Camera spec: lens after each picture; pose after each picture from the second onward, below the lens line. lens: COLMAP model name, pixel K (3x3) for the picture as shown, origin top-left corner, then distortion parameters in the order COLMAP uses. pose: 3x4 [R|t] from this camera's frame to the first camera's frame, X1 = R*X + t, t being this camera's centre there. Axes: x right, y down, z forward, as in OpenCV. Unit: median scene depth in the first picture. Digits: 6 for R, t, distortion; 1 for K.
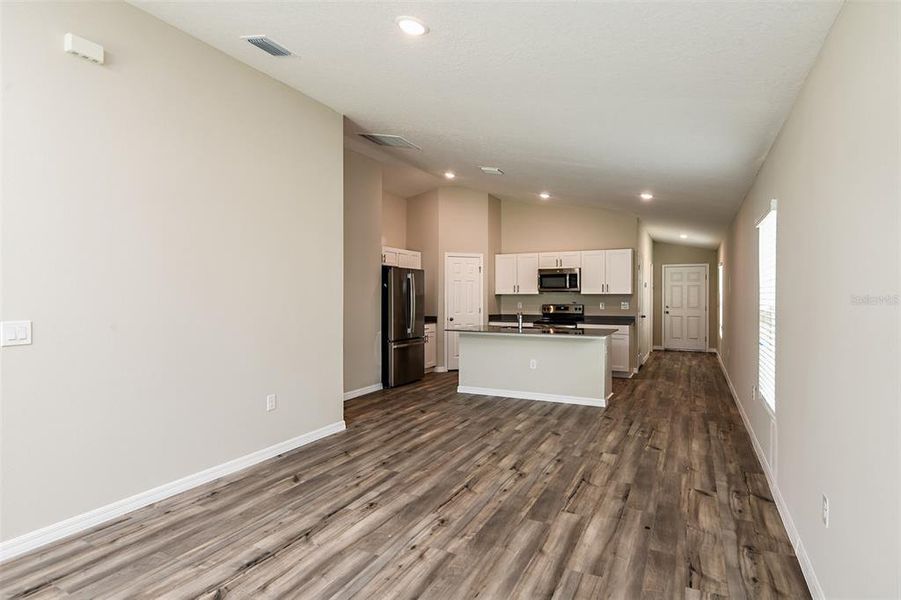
lens RADIAL K [[481.4, 0, 446.7], [0, 481.4, 289.5], [0, 0, 1]] dist [-0.000148, -0.001480]
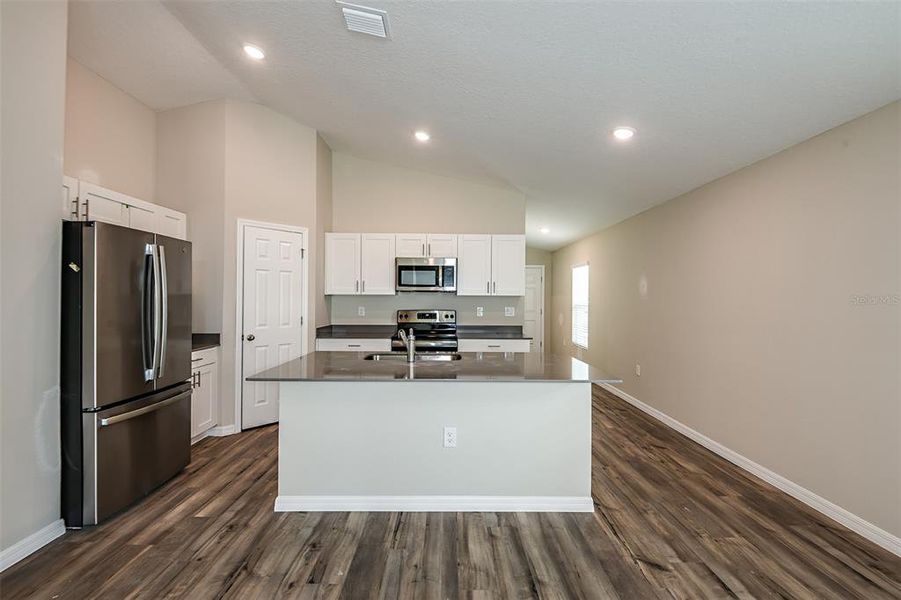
lens RADIAL K [[436.5, 0, 466.3], [0, 436.5, 296.4], [0, 0, 1]] dist [0.000240, -0.000779]
pose [[0.874582, 0.007731, 0.484816, -0.015848], [-0.012097, 0.999910, 0.005878, 0.007183], [-0.484726, -0.011005, 0.874597, 0.430156]]
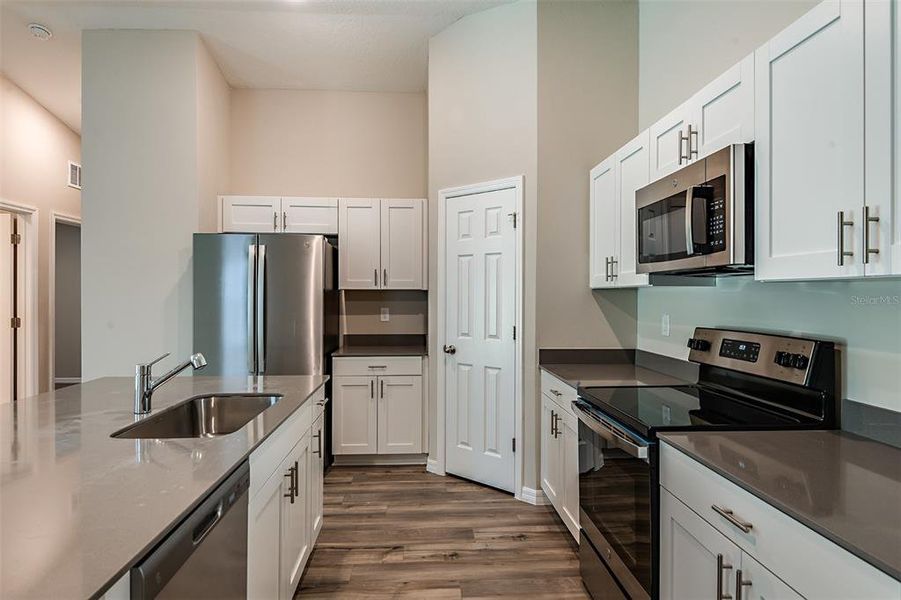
lens RADIAL K [[532.7, 0, 450.5], [0, 532.7, 300.0], [0, 0, 1]] dist [0.004414, 0.000219]
pose [[0.486556, 0.011571, -0.873573, 0.397780], [0.006301, 0.999840, 0.016753, 0.011823], [0.873627, -0.013656, 0.486405, 0.776318]]
